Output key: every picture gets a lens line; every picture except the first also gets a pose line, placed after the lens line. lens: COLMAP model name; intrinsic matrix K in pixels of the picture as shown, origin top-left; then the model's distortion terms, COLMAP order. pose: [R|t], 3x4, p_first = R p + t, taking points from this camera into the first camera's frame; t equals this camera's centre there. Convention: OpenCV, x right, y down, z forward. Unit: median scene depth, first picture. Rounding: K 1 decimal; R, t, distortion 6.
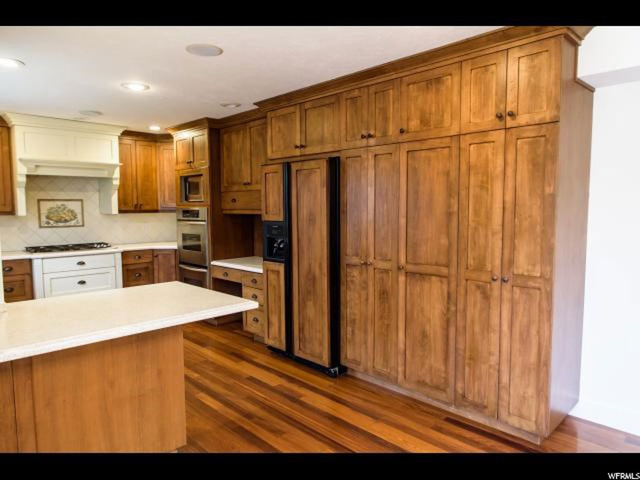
lens RADIAL K [[425.6, 0, 317.7], [0, 425.6, 240.4], [0, 0, 1]] dist [-0.003098, -0.001322]
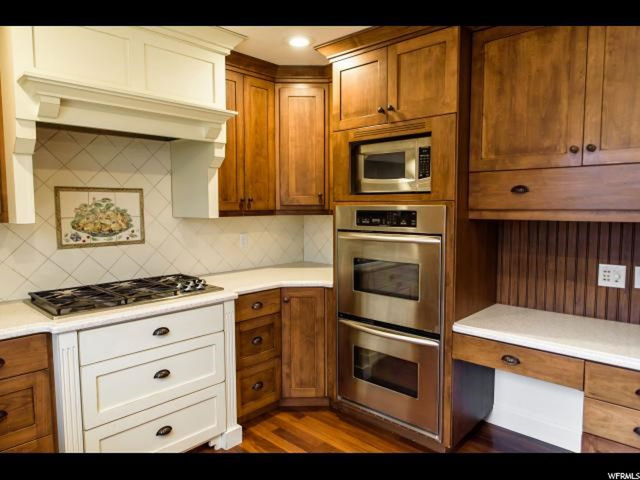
lens RADIAL K [[425.6, 0, 319.5], [0, 425.6, 241.4], [0, 0, 1]] dist [-0.003098, -0.001322]
pose [[0.999143, -0.000546, 0.041383, -0.389749], [0.000387, 0.999993, 0.003852, -0.038932], [-0.041385, -0.003833, 0.999136, 0.525384]]
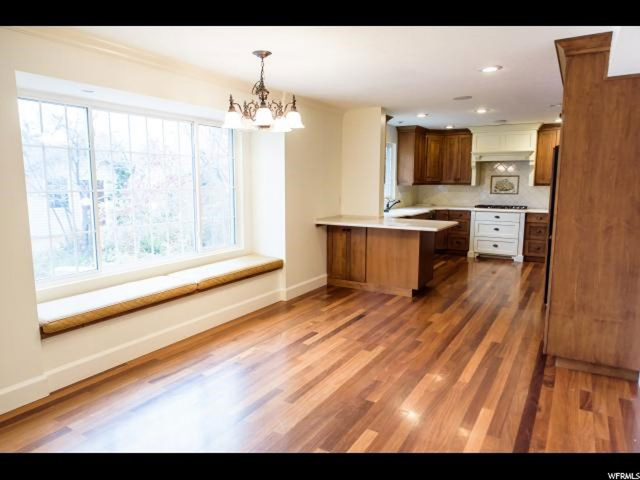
lens RADIAL K [[425.6, 0, 317.6], [0, 425.6, 240.4], [0, 0, 1]] dist [-0.003098, -0.001322]
pose [[0.245076, 0.141481, -0.959125, 0.757599], [-0.080352, 0.988855, 0.125335, -0.004009], [0.966168, 0.046351, 0.253713, -0.033676]]
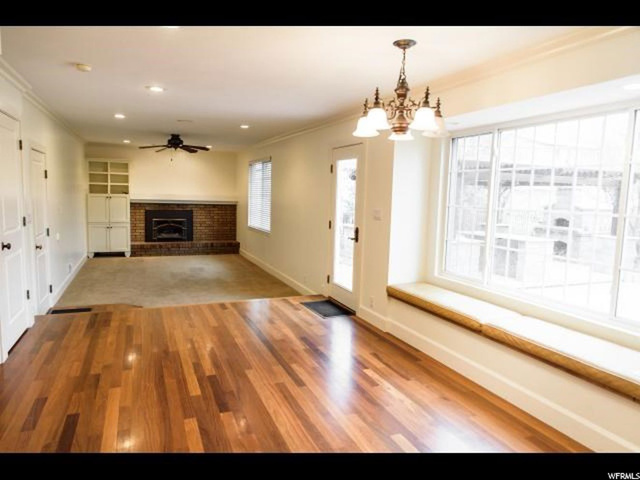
lens RADIAL K [[425.6, 0, 318.1], [0, 425.6, 241.9], [0, 0, 1]] dist [-0.003098, -0.001322]
pose [[-0.929316, -0.061616, 0.364109, -0.006313], [0.007211, 0.982766, 0.184713, -0.050014], [-0.369215, 0.174283, -0.912856, 0.588257]]
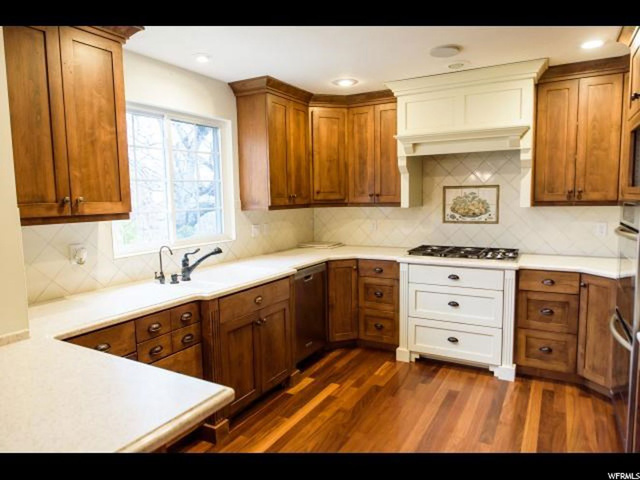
lens RADIAL K [[425.6, 0, 317.5], [0, 425.6, 239.3], [0, 0, 1]] dist [-0.003098, -0.001322]
pose [[0.273544, 0.098641, -0.956788, 0.047048], [-0.059676, 0.994552, 0.085473, -0.052599], [0.960007, 0.033716, 0.277940, 0.554464]]
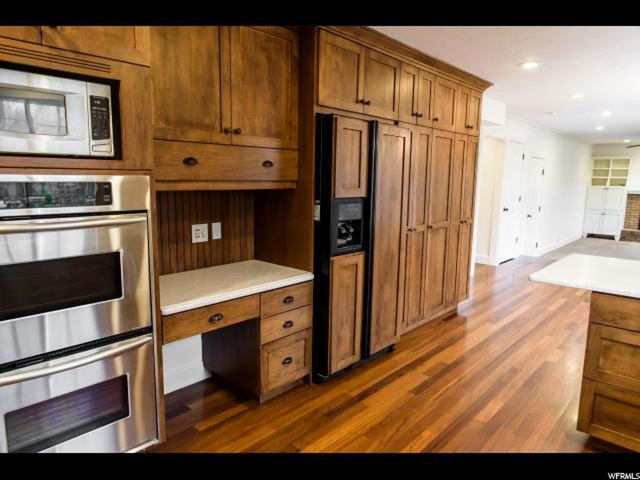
lens RADIAL K [[425.6, 0, 318.1], [0, 425.6, 239.3], [0, 0, 1]] dist [-0.003098, -0.001322]
pose [[-0.055379, -0.140612, 0.988515, -0.620159], [0.065185, 0.987413, 0.144107, -0.062660], [-0.996335, 0.072417, -0.045516, 0.820857]]
